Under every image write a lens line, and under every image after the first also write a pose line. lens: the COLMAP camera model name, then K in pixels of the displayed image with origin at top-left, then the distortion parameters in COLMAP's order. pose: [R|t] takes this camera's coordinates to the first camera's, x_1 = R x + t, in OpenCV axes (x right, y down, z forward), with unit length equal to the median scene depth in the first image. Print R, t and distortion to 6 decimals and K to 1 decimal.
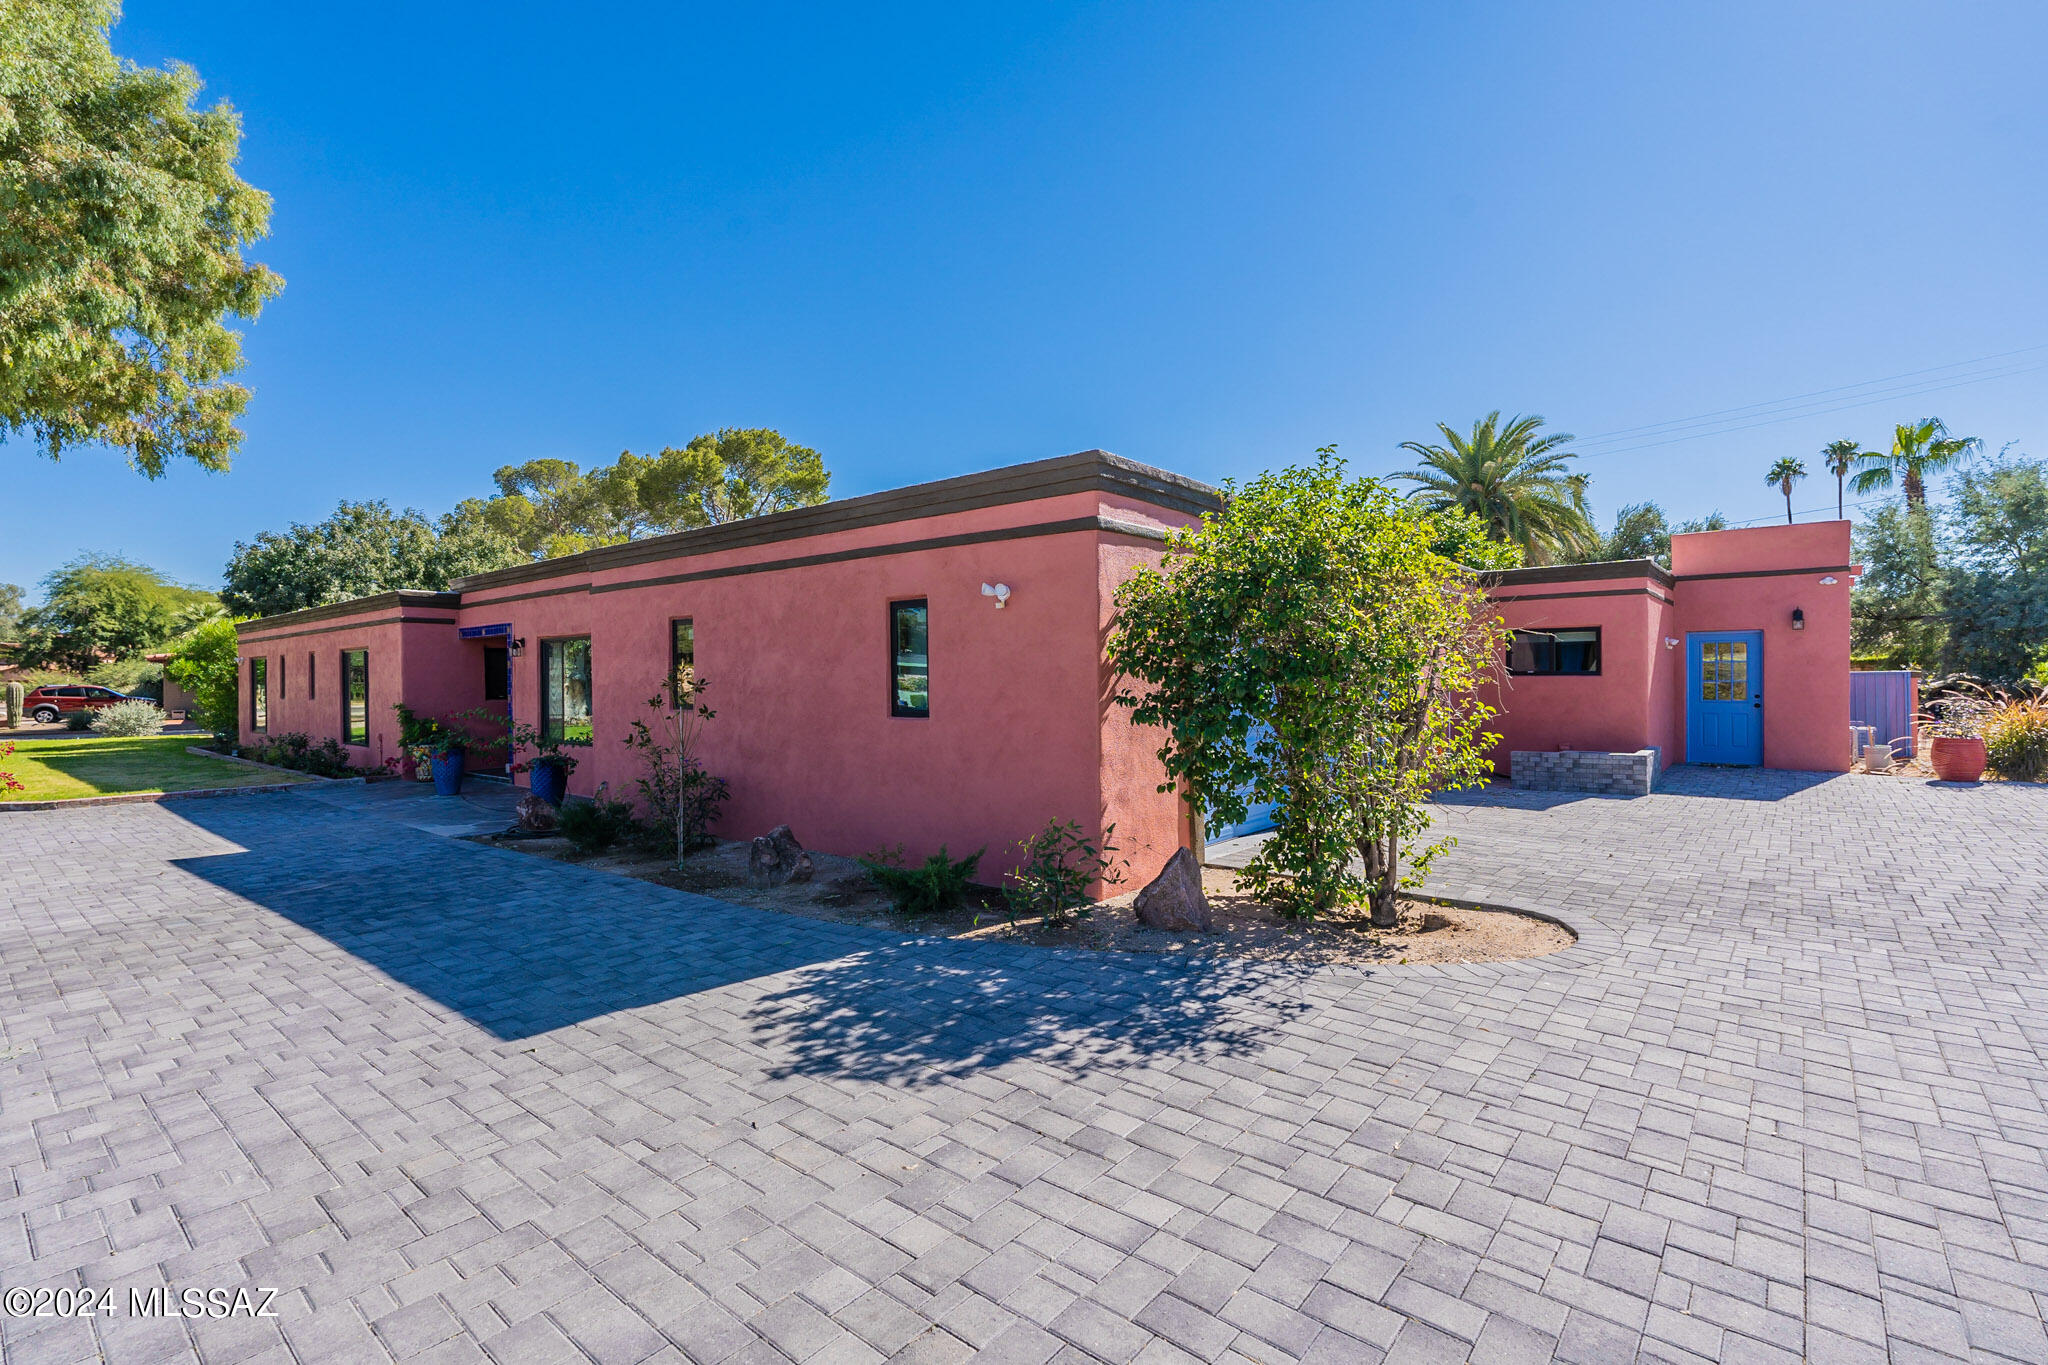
lens RADIAL K [[891.9, 0, 1020.8], [0, 891.9, 687.8], [0, 0, 1]] dist [-0.004122, -0.000951]
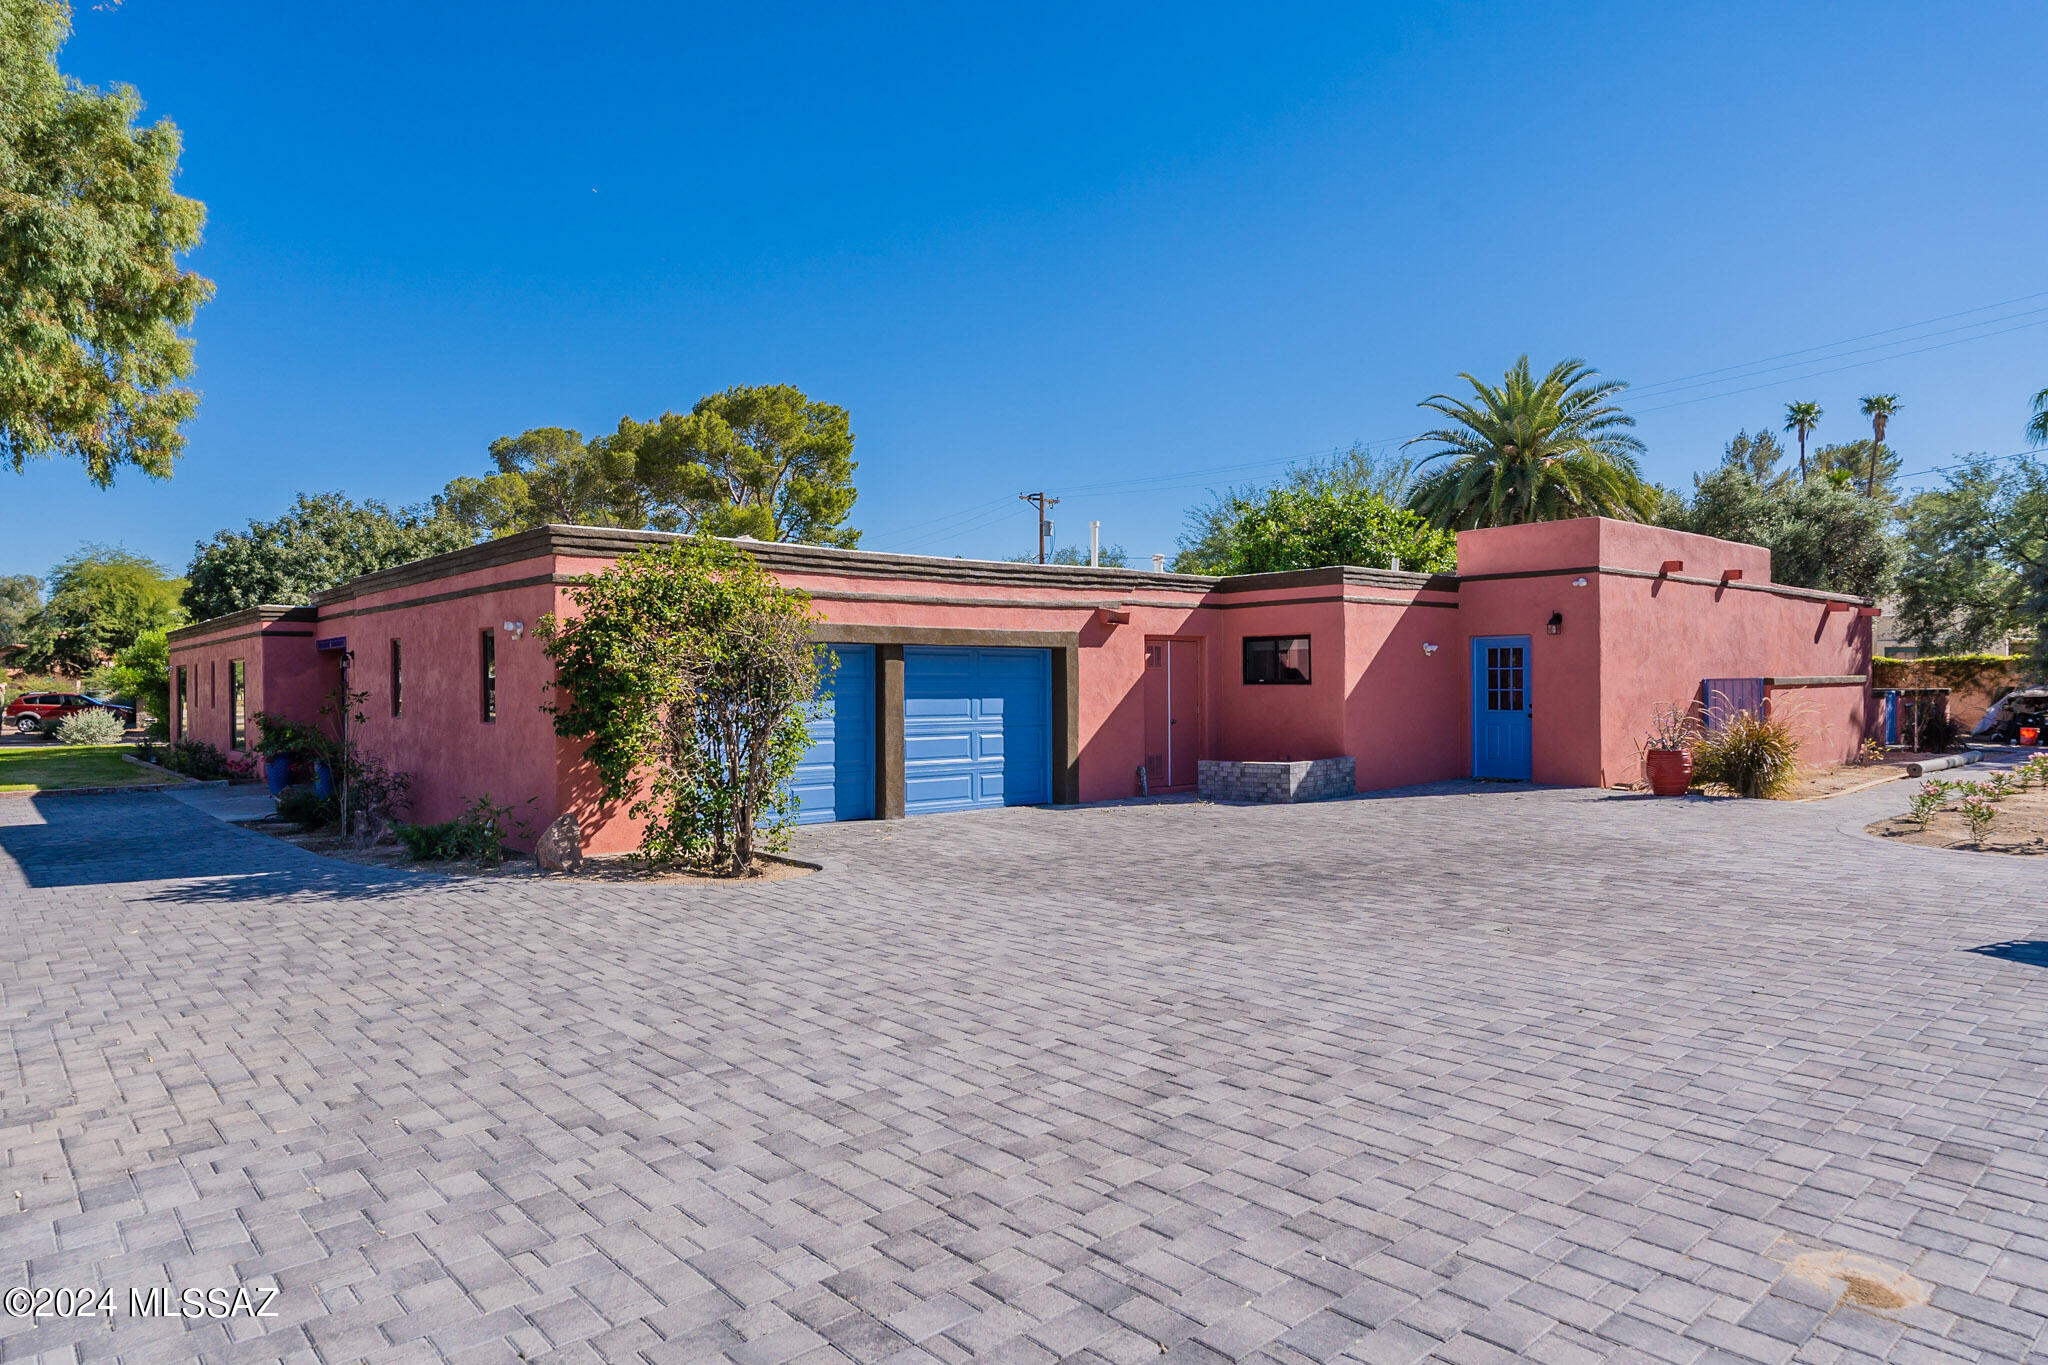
lens RADIAL K [[1196.0, 0, 1026.5], [0, 1196.0, 679.7], [0, 0, 1]] dist [-0.013735, 0.001437]
pose [[0.988449, -0.002620, -0.151533, 0.187330], [0.000909, 0.999935, -0.011357, -0.001561], [0.151553, 0.011088, 0.988387, -0.119446]]
